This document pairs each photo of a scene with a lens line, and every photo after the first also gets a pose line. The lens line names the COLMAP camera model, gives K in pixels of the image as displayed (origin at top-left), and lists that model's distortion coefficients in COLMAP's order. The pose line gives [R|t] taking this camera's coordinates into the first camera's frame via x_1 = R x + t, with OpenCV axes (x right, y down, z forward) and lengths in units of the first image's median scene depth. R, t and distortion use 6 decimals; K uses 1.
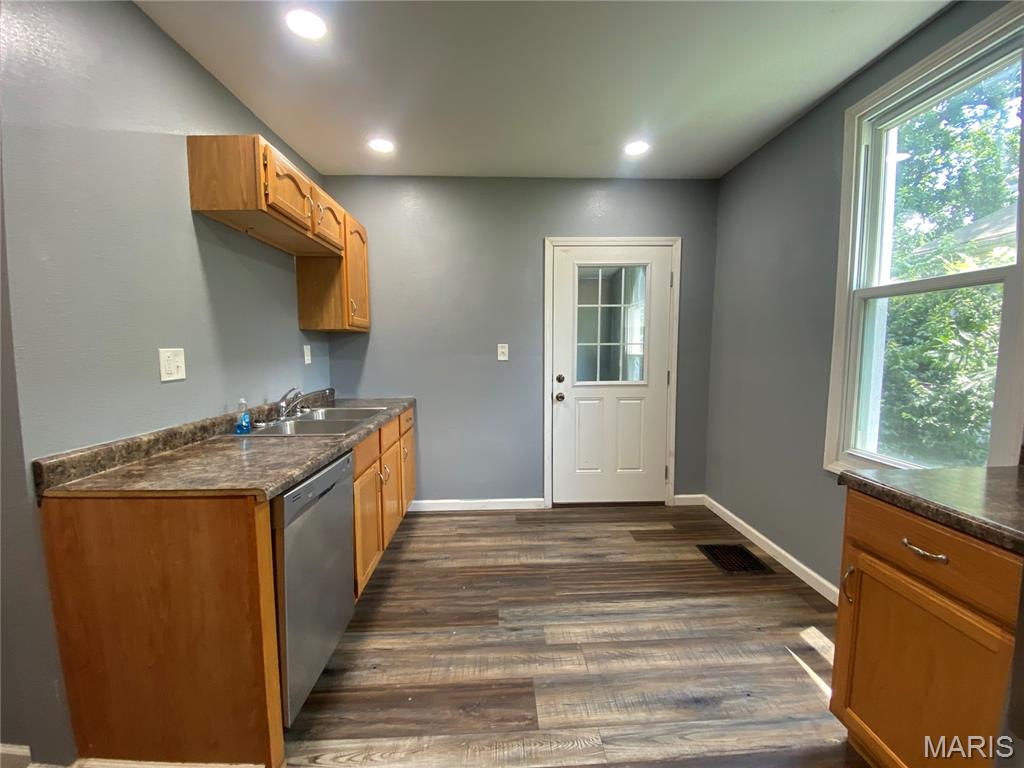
lens RADIAL K [[415.7, 0, 514.9], [0, 415.7, 381.0], [0, 0, 1]] dist [0.001580, -0.000130]
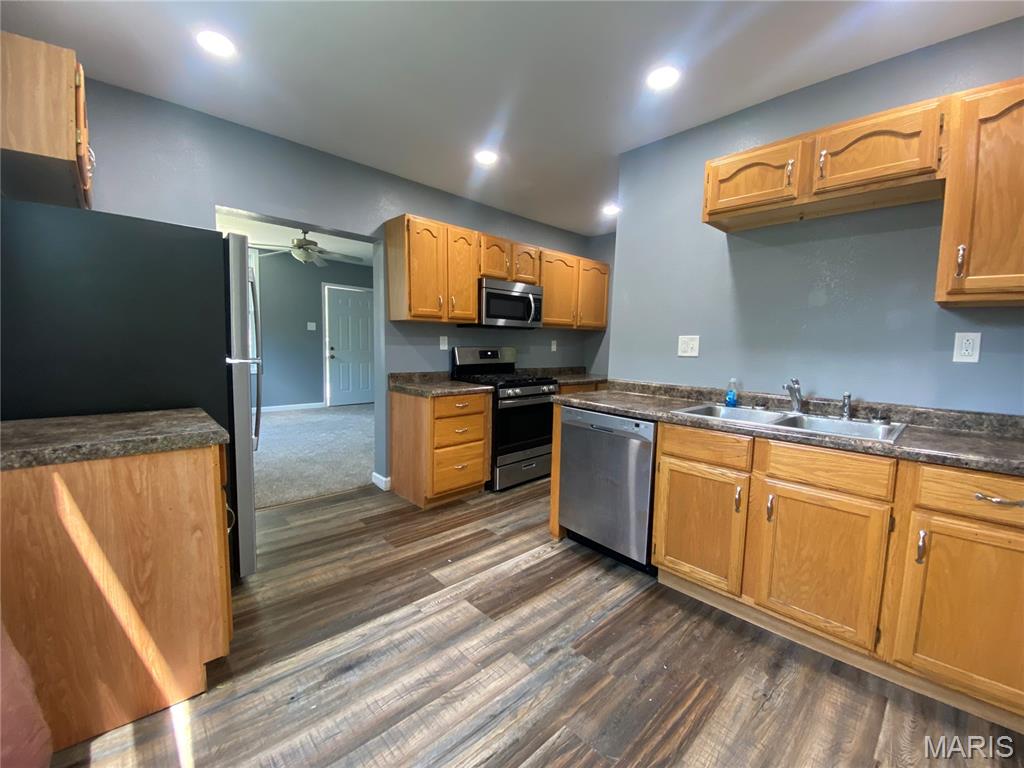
lens RADIAL K [[437.7, 0, 516.0], [0, 437.7, 386.8], [0, 0, 1]] dist [0.002581, -0.000115]
pose [[-0.754054, 0.050502, -0.654868, 0.704457], [-0.076388, 0.983531, 0.163806, -0.102049], [0.652355, 0.173543, -0.737778, 1.711240]]
